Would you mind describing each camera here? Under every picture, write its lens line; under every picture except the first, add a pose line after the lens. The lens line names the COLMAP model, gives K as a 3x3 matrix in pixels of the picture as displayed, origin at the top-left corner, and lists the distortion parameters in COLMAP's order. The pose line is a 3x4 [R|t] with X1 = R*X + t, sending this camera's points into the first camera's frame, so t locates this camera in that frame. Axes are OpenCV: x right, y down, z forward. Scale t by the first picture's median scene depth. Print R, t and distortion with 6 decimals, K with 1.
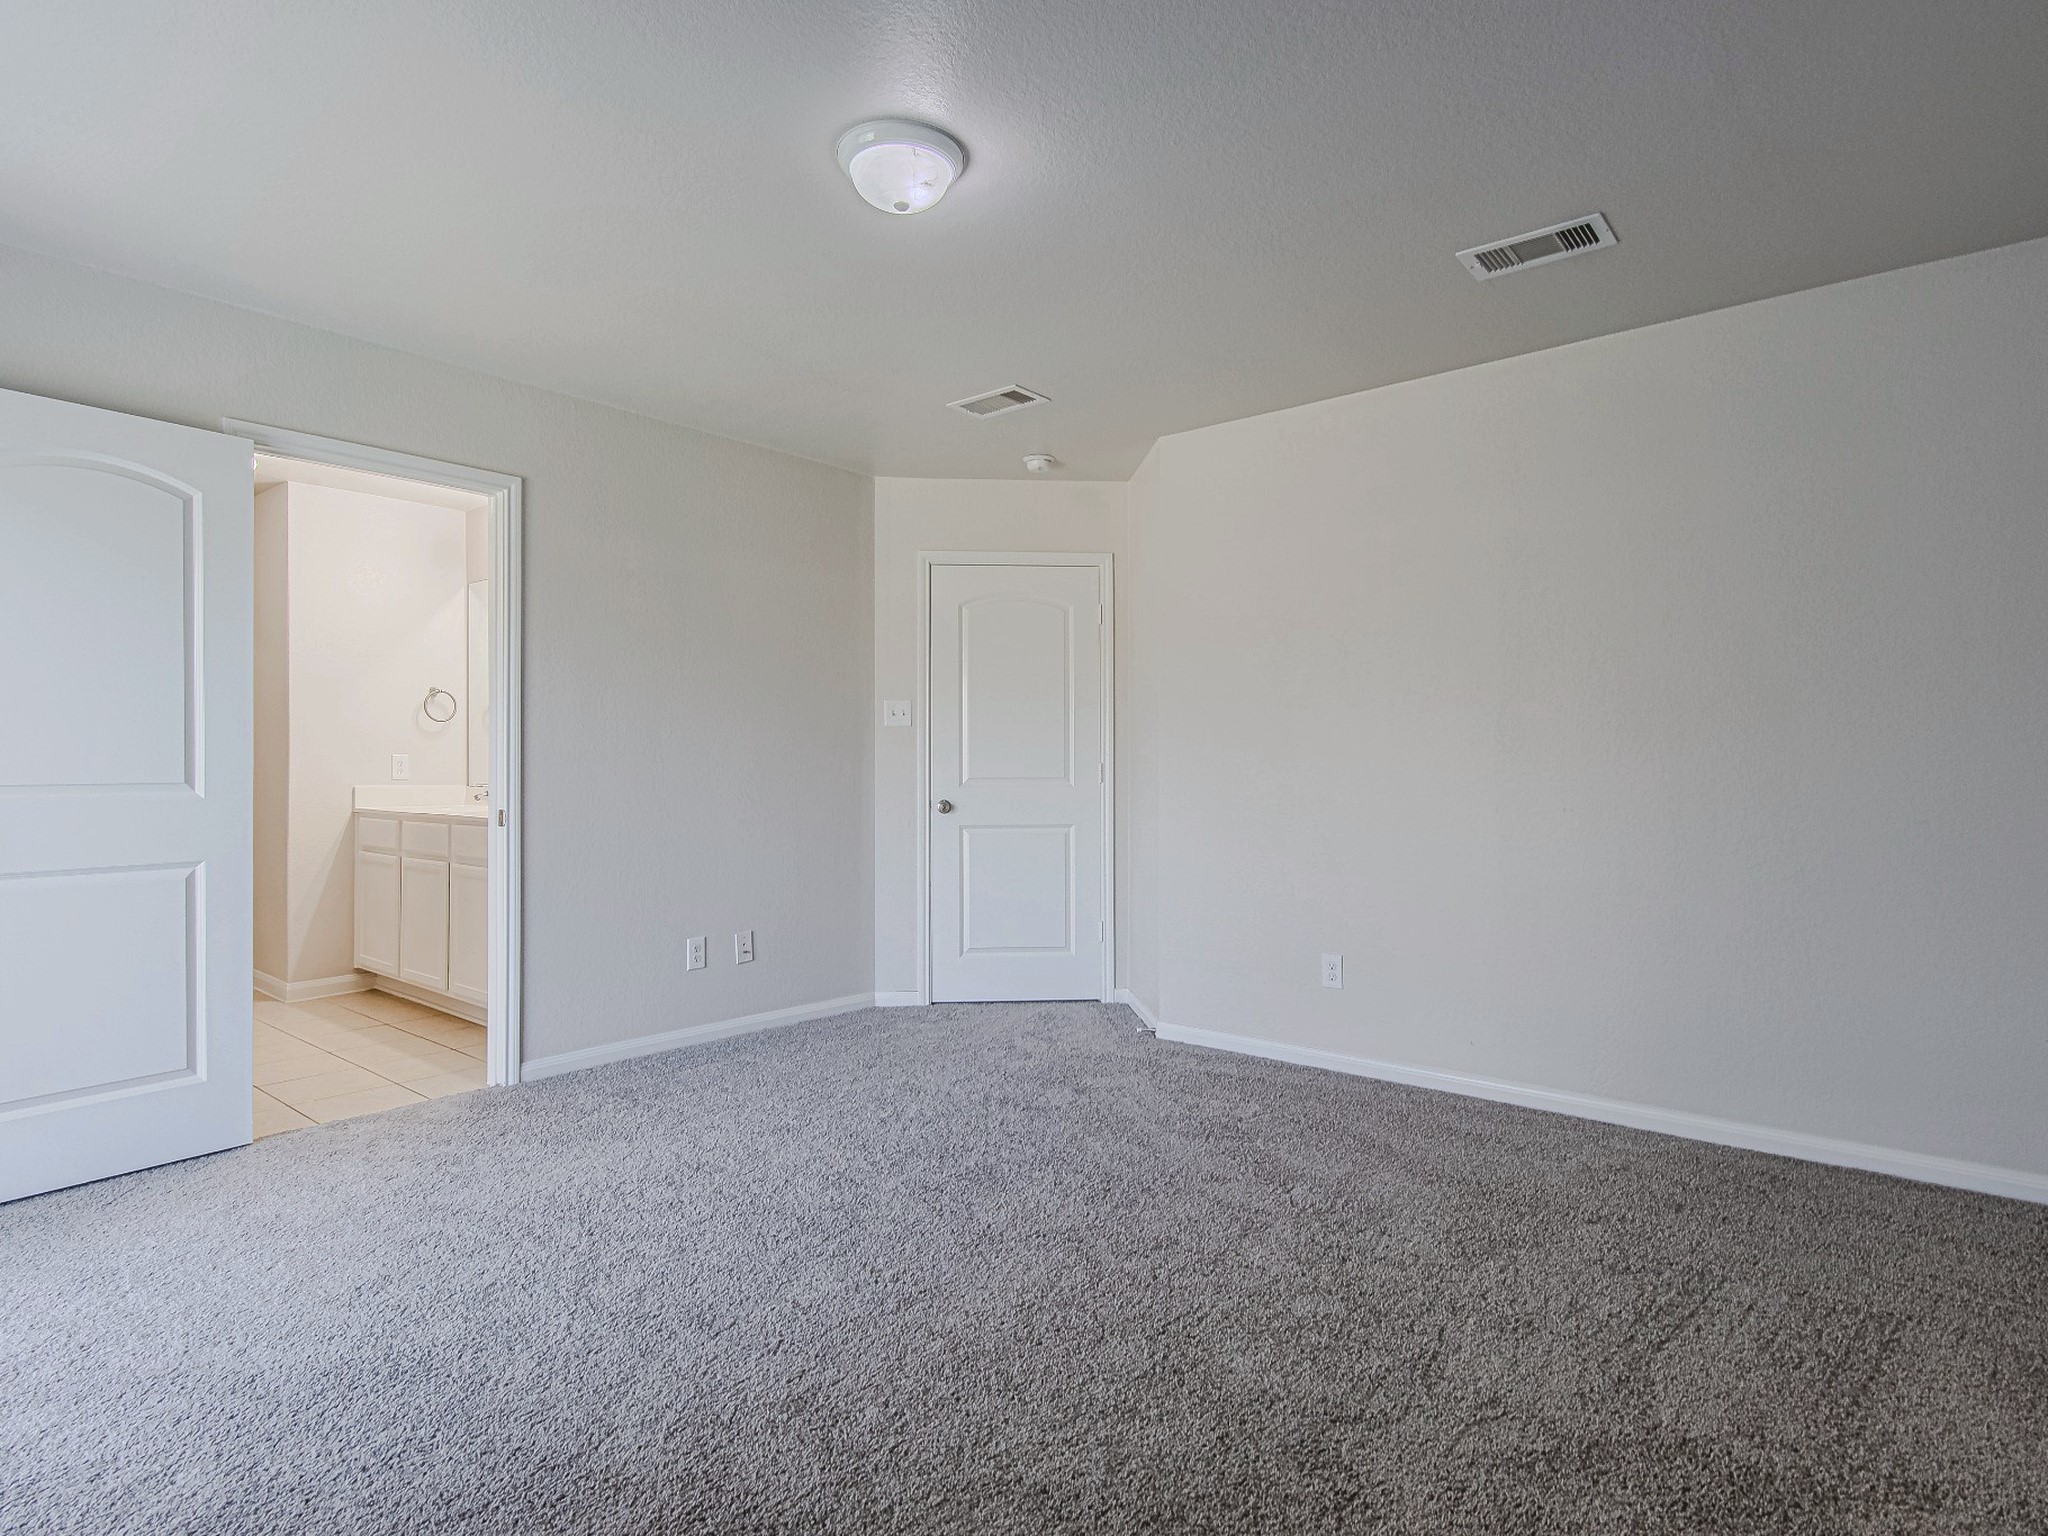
lens RADIAL K [[1105.4, 0, 1020.3], [0, 1105.4, 762.1], [0, 0, 1]] dist [-0.001819, -0.000144]
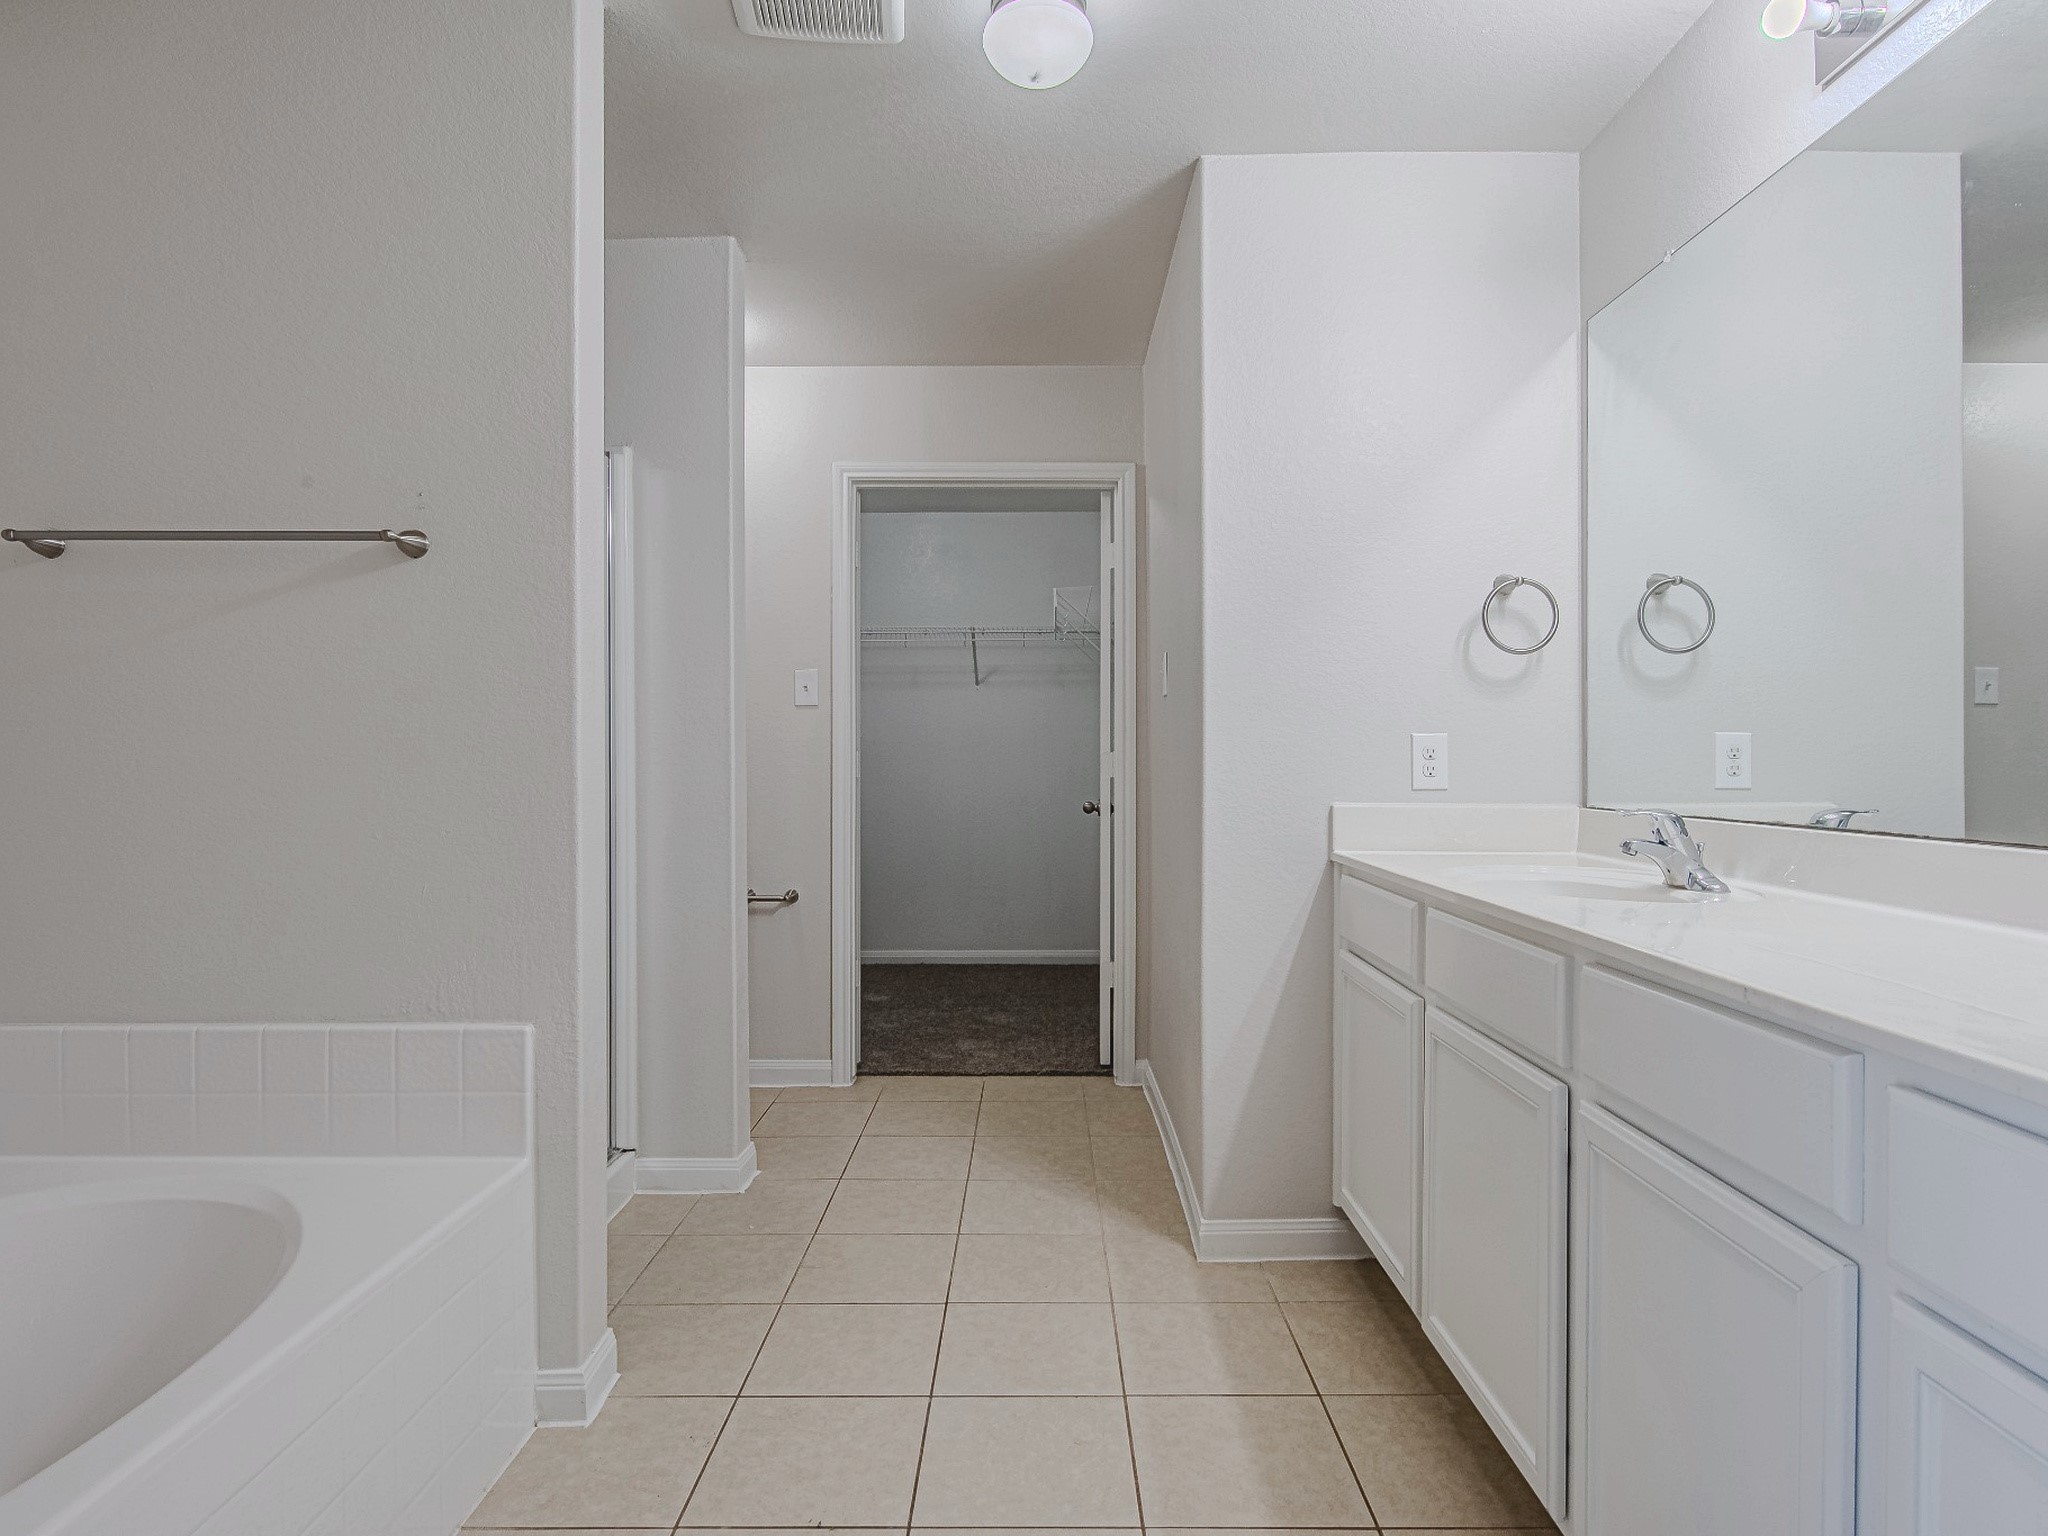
lens RADIAL K [[1105.4, 0, 1024.0], [0, 1105.4, 767.5], [0, 0, 1]] dist [-0.001819, -0.000144]
pose [[0.640350, 0.008793, -0.768033, -0.339939], [-0.007497, 0.999958, 0.005198, 0.005809], [0.768047, 0.002429, 0.640389, 0.618888]]
